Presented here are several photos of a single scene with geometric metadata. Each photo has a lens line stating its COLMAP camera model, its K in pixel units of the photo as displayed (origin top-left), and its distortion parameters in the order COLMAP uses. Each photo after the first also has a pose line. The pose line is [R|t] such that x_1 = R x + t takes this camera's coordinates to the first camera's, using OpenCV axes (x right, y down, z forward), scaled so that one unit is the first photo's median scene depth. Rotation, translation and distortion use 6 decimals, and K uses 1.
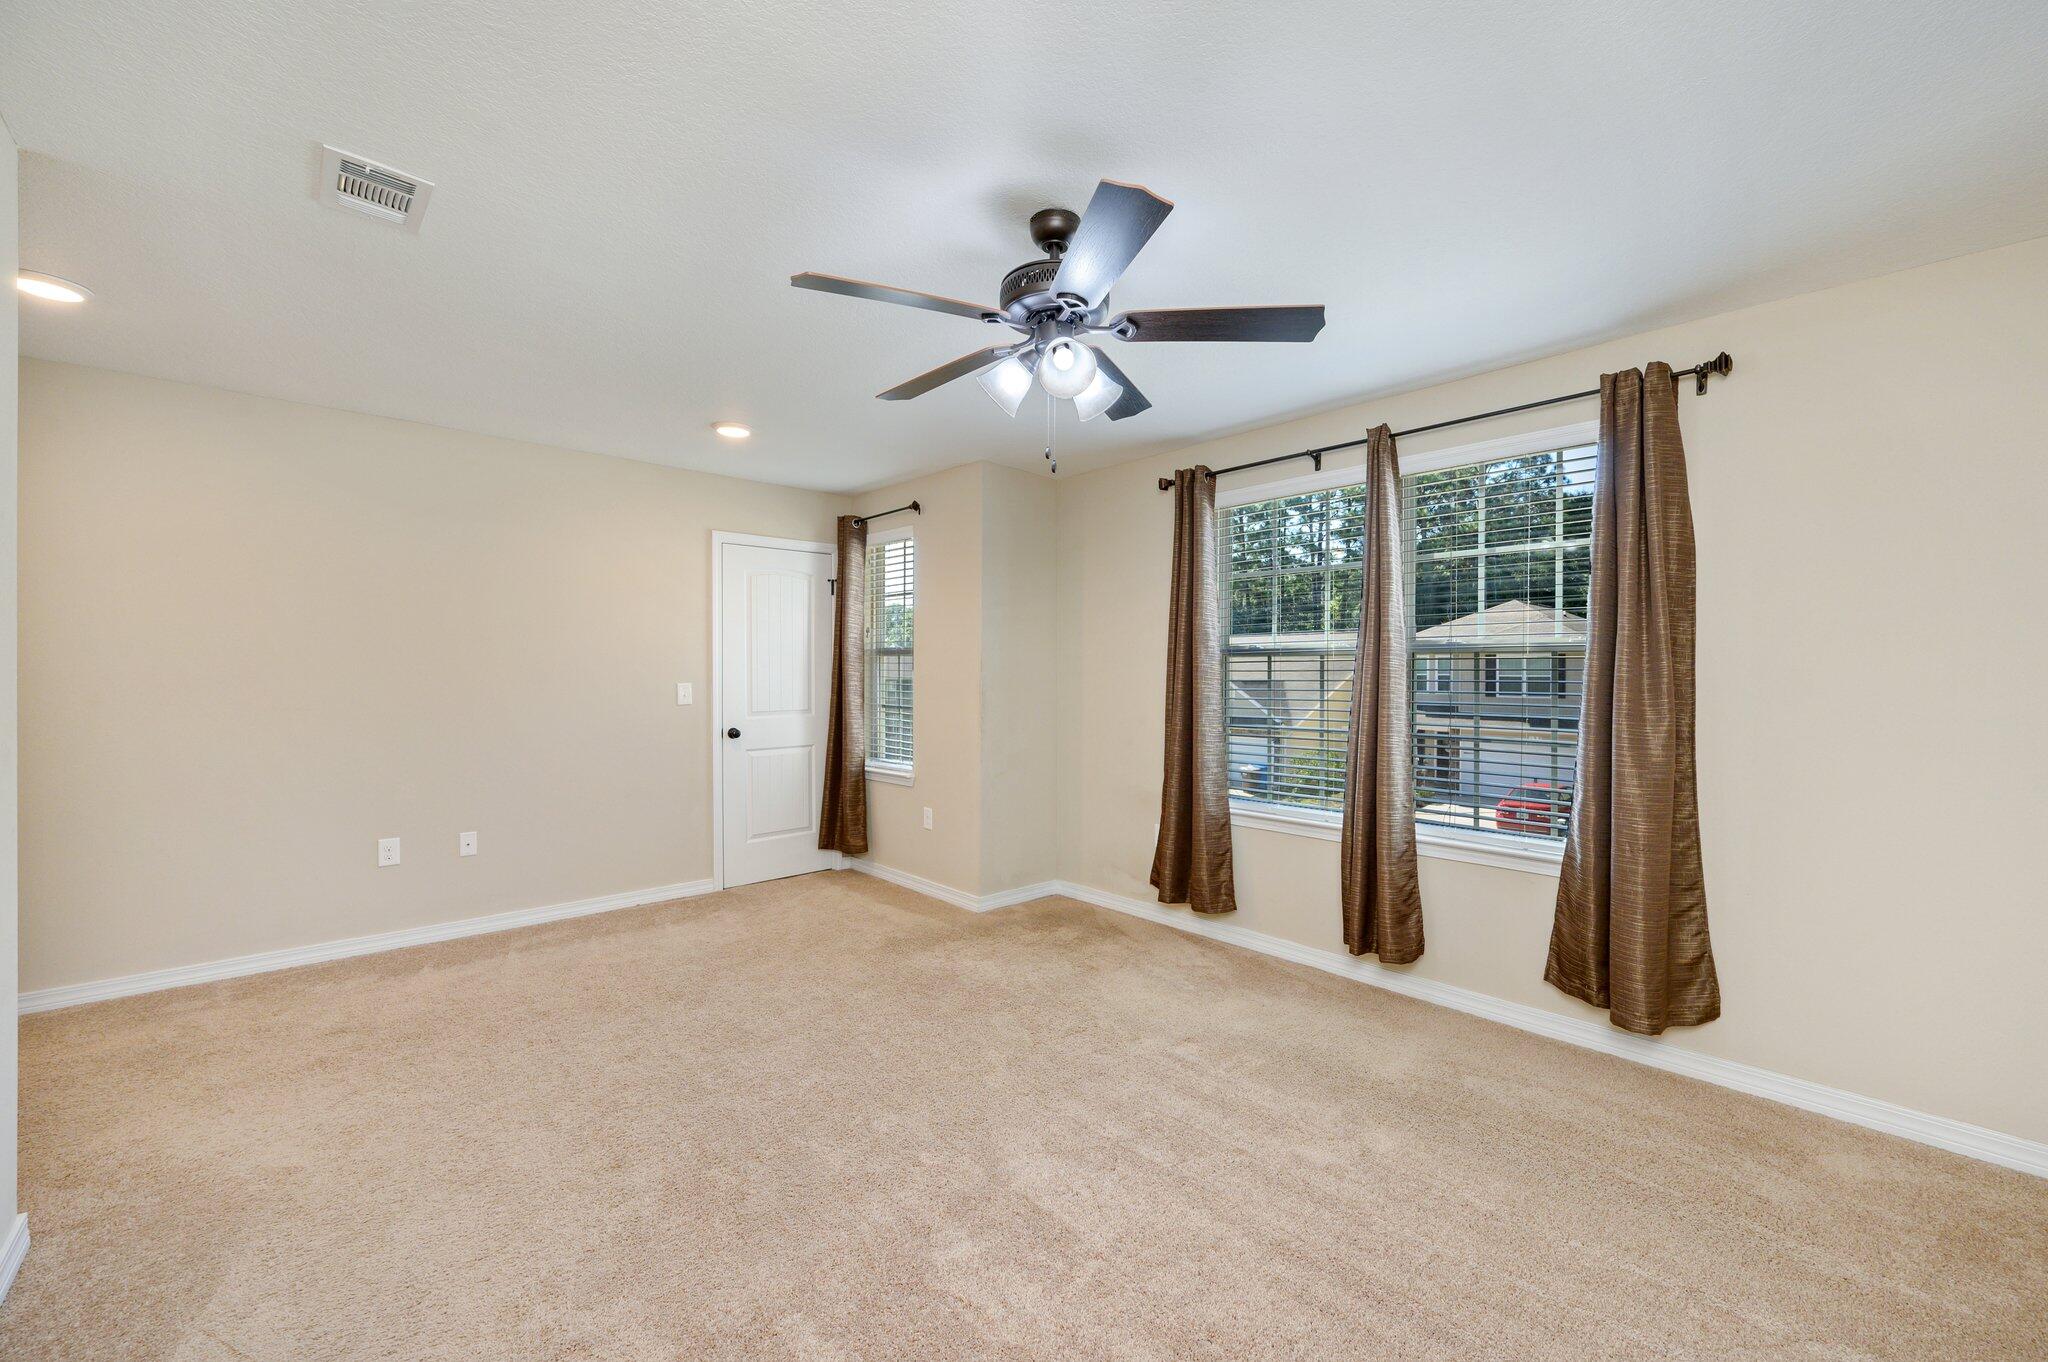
lens RADIAL K [[804.4, 0, 1035.7], [0, 804.4, 673.1], [0, 0, 1]] dist [-0.001638, -0.000037]
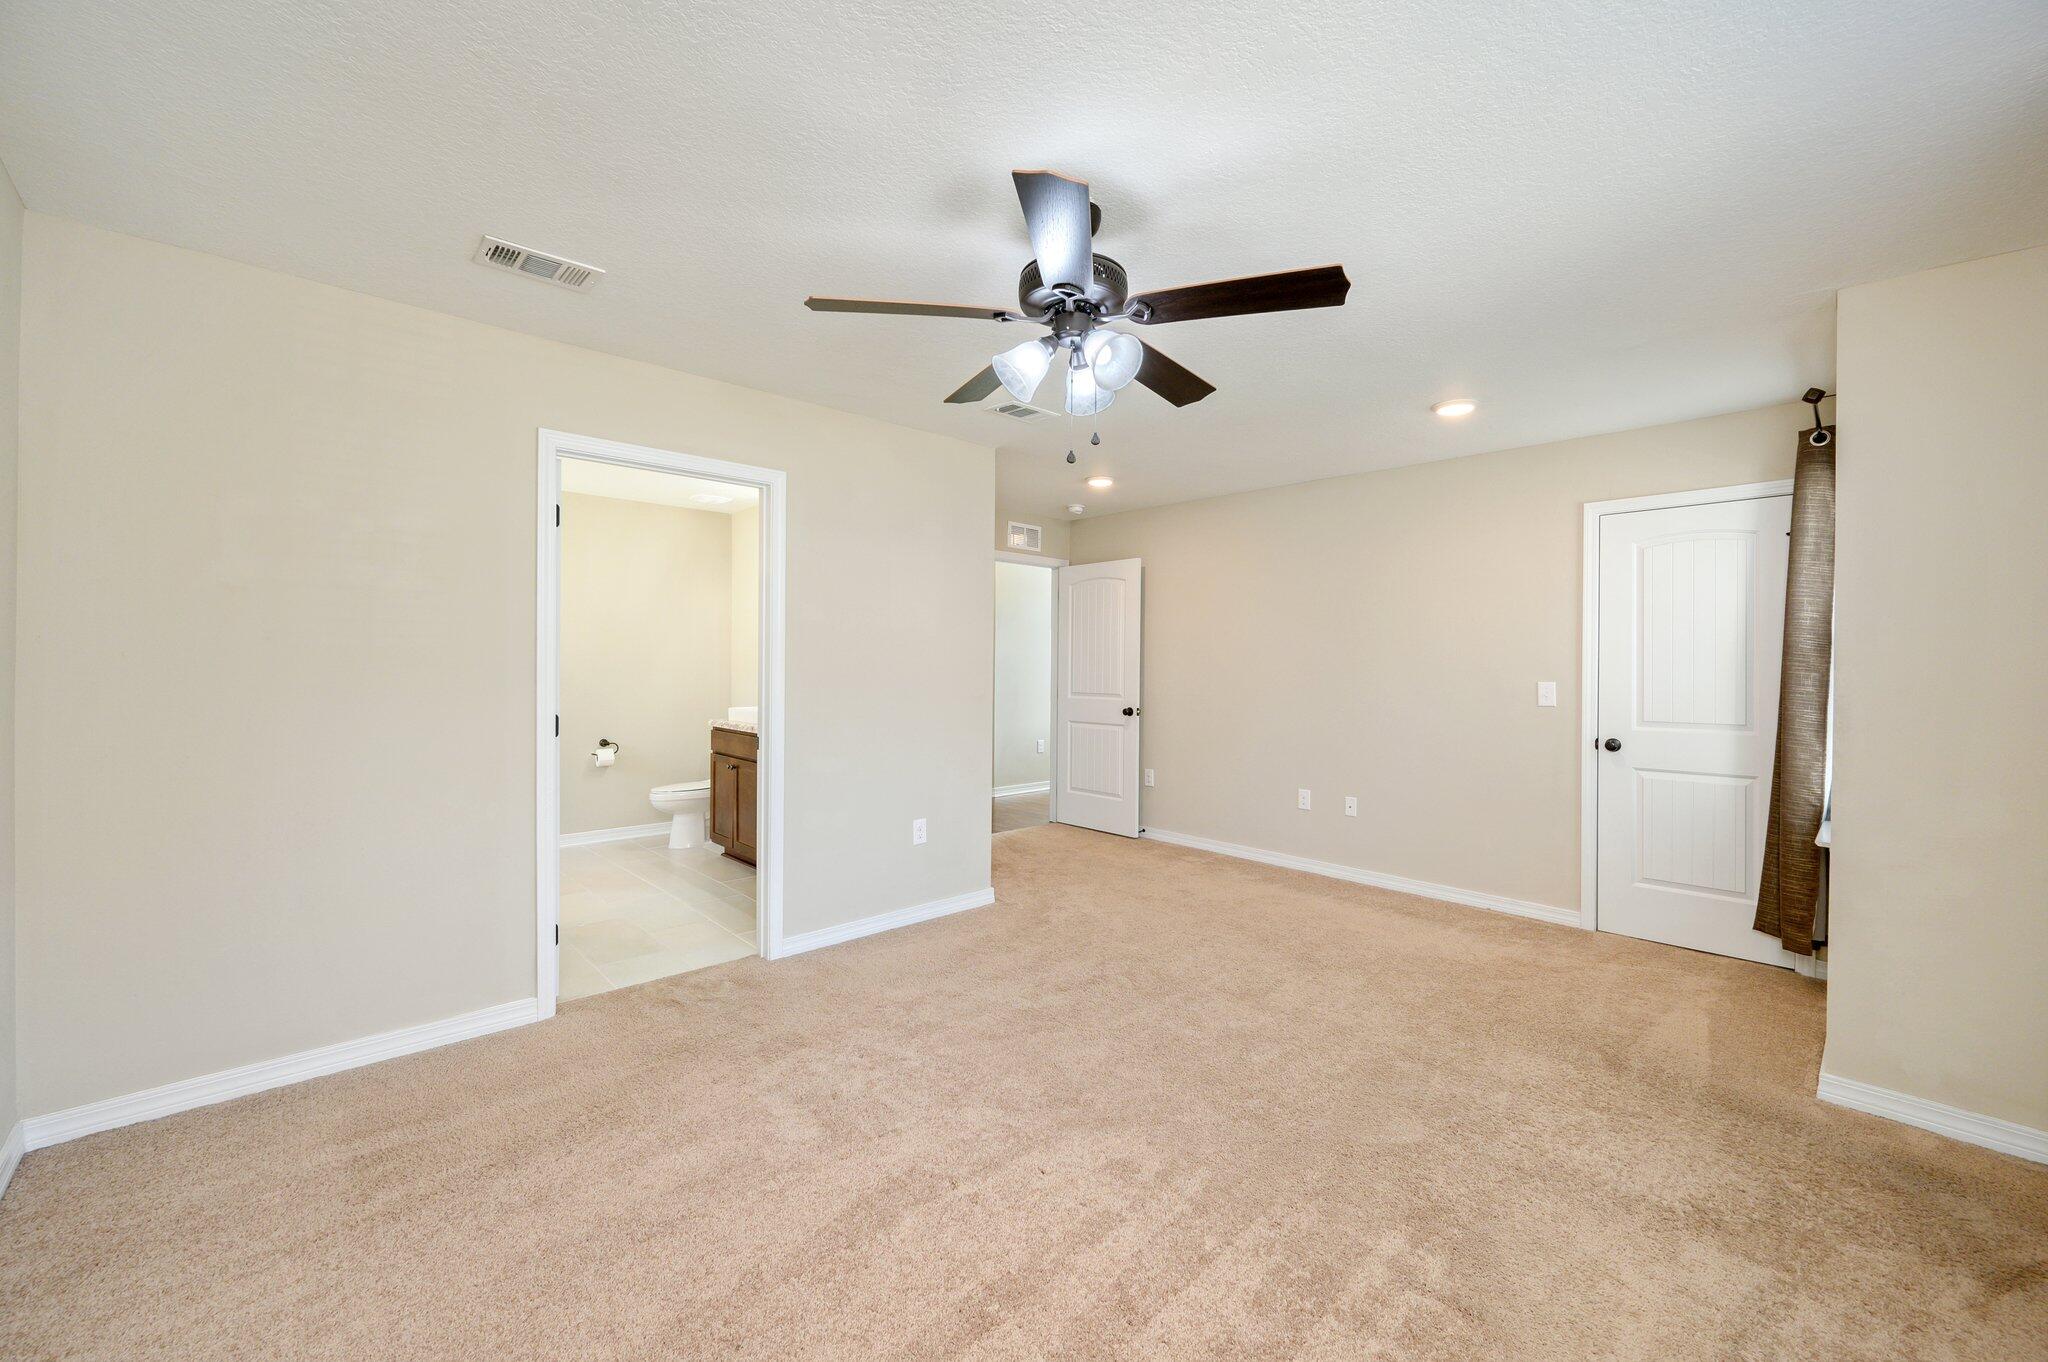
lens RADIAL K [[804.4, 0, 1035.7], [0, 804.4, 673.1], [0, 0, 1]] dist [-0.001638, -0.000037]
pose [[0.015770, 0.007028, -0.999851, 0.449800], [-0.010054, 0.999926, 0.006869, 0.001895], [0.999825, 0.009944, 0.015840, 0.414832]]
